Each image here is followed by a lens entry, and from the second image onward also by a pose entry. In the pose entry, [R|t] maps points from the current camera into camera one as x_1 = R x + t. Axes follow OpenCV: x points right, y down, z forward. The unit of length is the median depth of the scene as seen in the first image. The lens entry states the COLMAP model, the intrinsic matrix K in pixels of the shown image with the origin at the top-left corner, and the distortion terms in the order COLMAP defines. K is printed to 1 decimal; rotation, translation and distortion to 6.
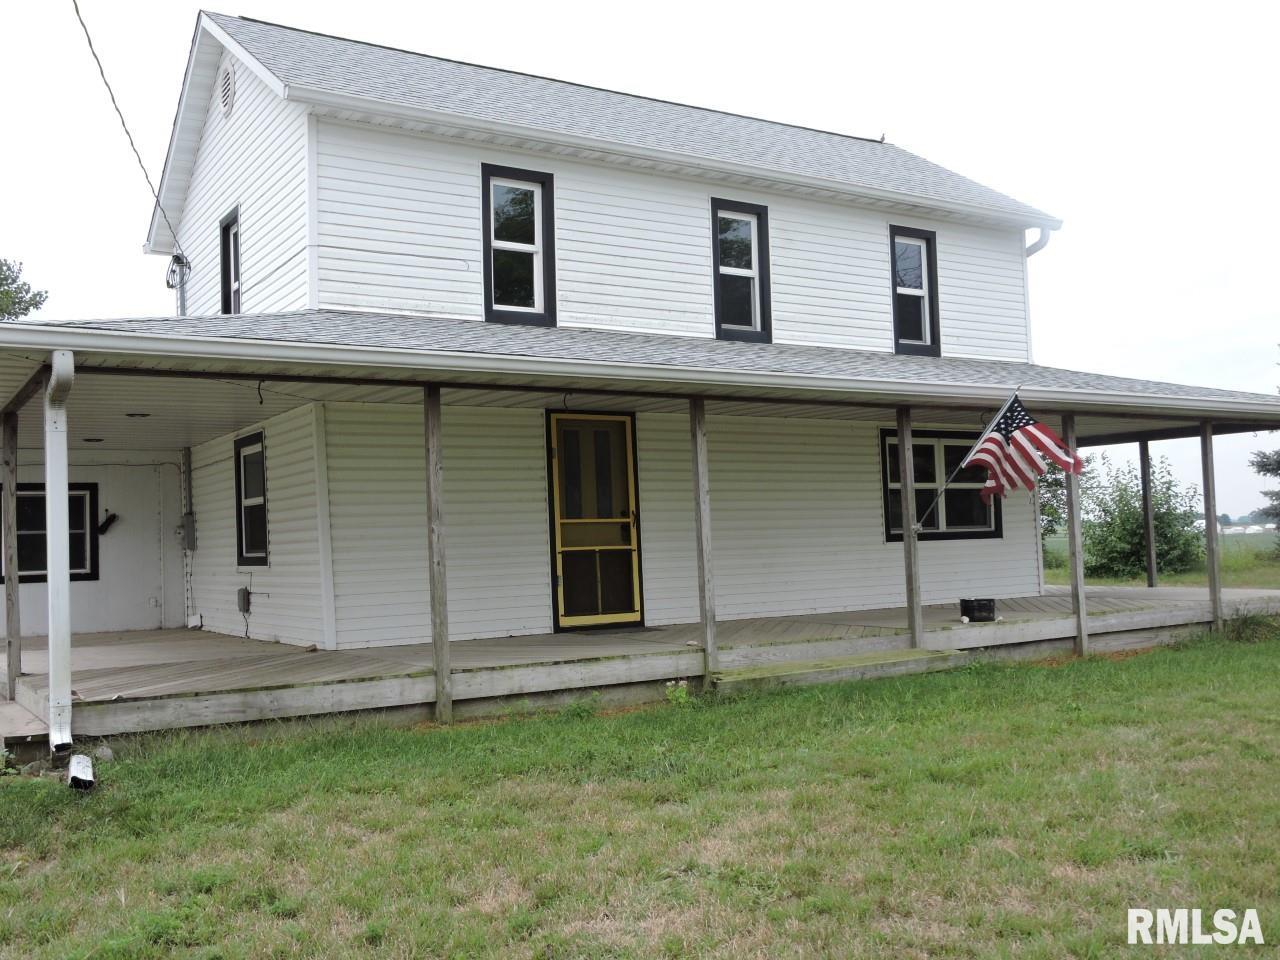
lens RADIAL K [[1236.3, 0, 640.0], [0, 1236.3, 480.0], [0, 0, 1]] dist [-0.084503, 0.242396]
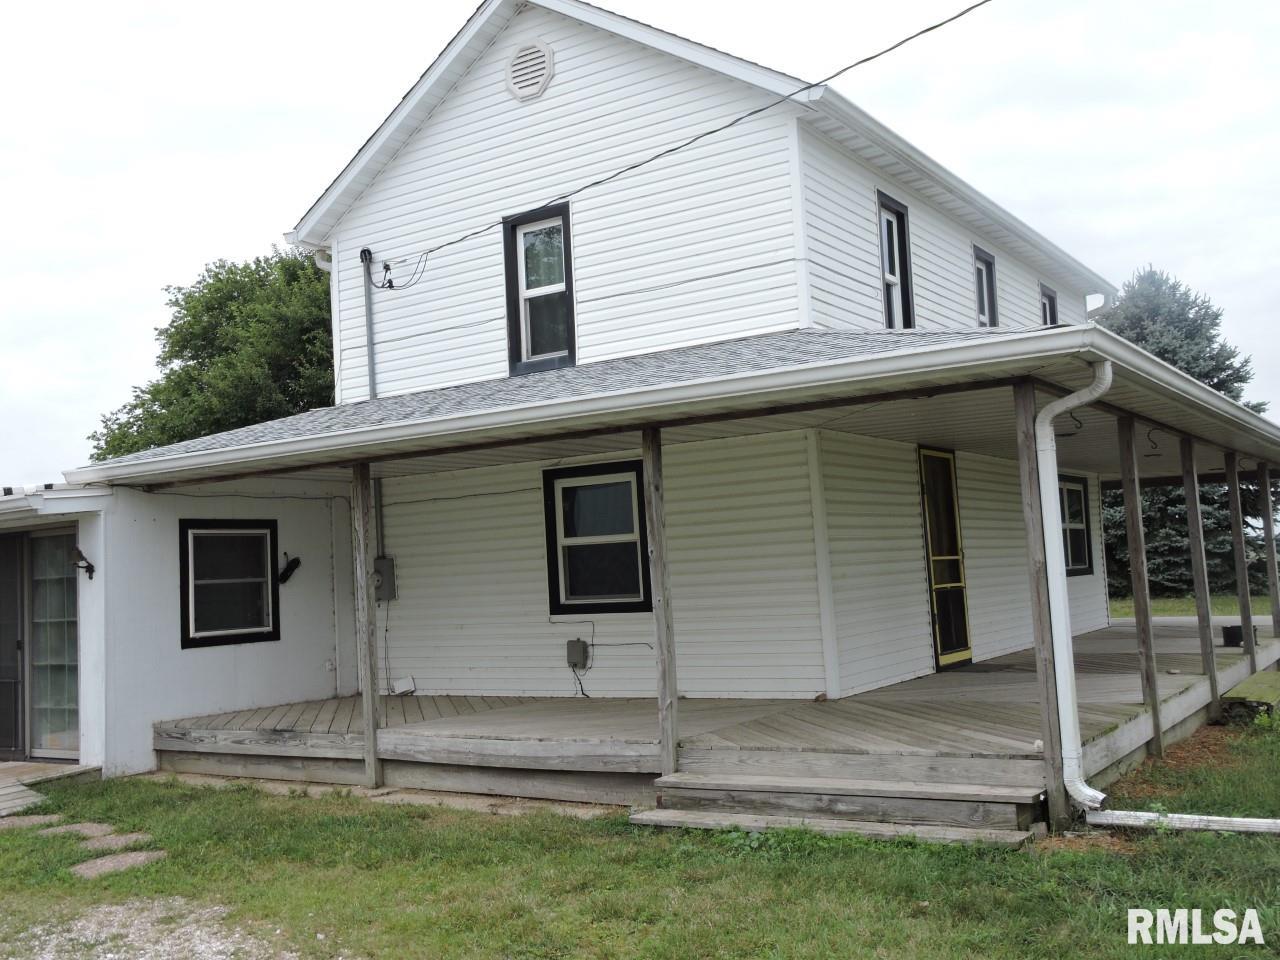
lens RADIAL K [[1236.3, 0, 640.0], [0, 1236.3, 480.0], [0, 0, 1]] dist [-0.084503, 0.242396]
pose [[0.907214, 0.025043, 0.419923, -0.626253], [-0.002208, 0.998496, -0.054778, 0.022647], [-0.420663, 0.048768, 0.905905, 0.184939]]
